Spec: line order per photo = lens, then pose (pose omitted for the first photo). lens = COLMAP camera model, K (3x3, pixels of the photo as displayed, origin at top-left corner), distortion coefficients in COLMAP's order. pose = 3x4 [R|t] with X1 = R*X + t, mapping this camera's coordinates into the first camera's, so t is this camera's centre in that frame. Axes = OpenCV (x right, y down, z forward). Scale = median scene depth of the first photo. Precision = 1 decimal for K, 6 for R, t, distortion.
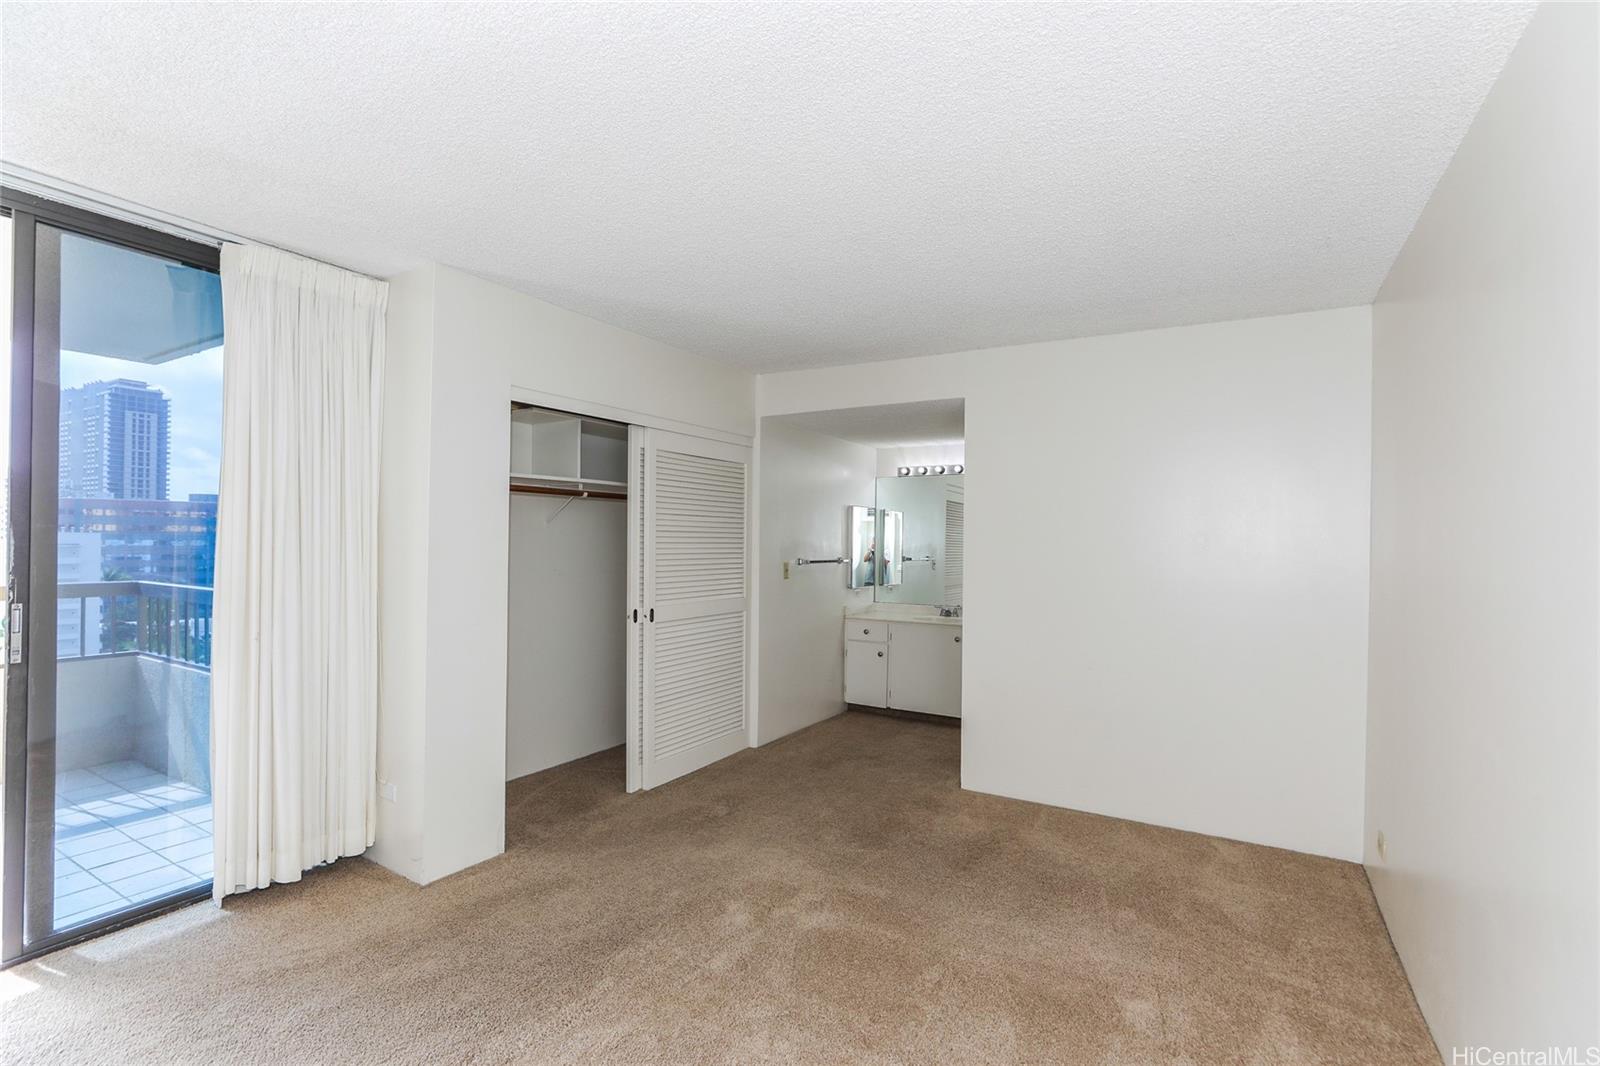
lens RADIAL K [[738.6, 0, 798.8], [0, 738.6, 538.0], [0, 0, 1]] dist [-0.020327, 0.009074]
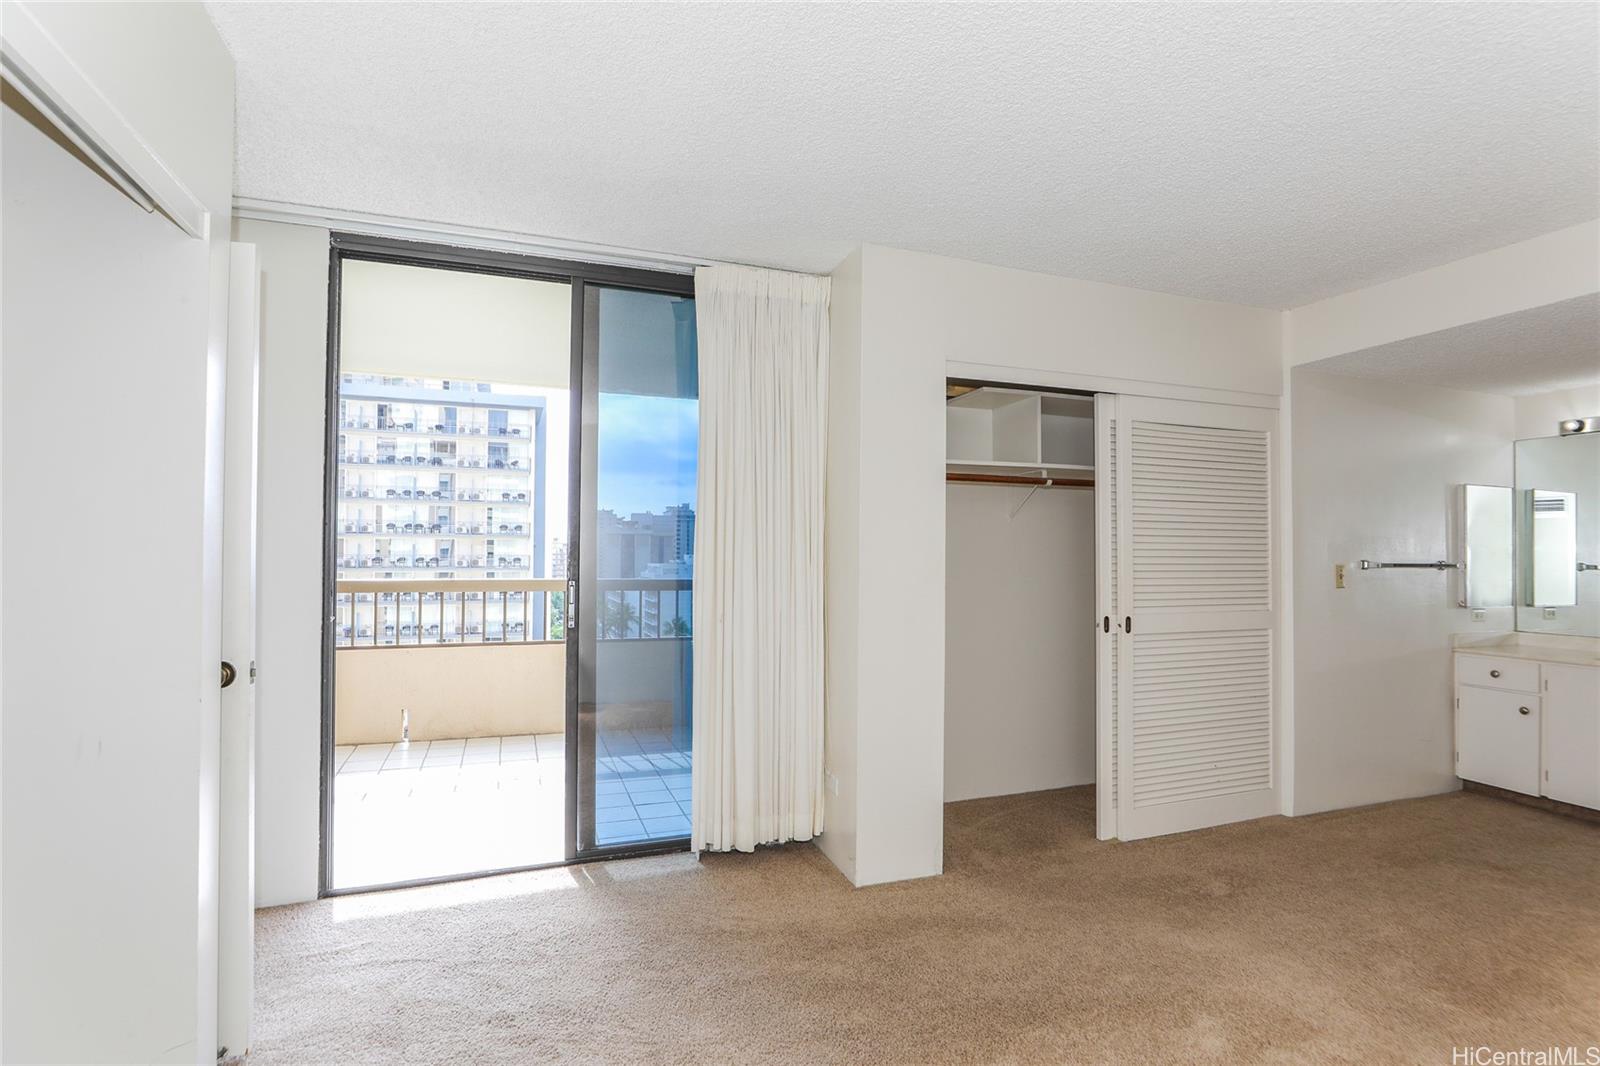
lens RADIAL K [[790.3, 0, 796.4], [0, 790.3, 538.3], [0, 0, 1]] dist [-0.023090, 0.007903]
pose [[0.780362, -0.019587, -0.625021, 0.063313], [0.004424, 0.999657, -0.025803, 0.033006], [0.625312, 0.017370, 0.780182, 0.106012]]
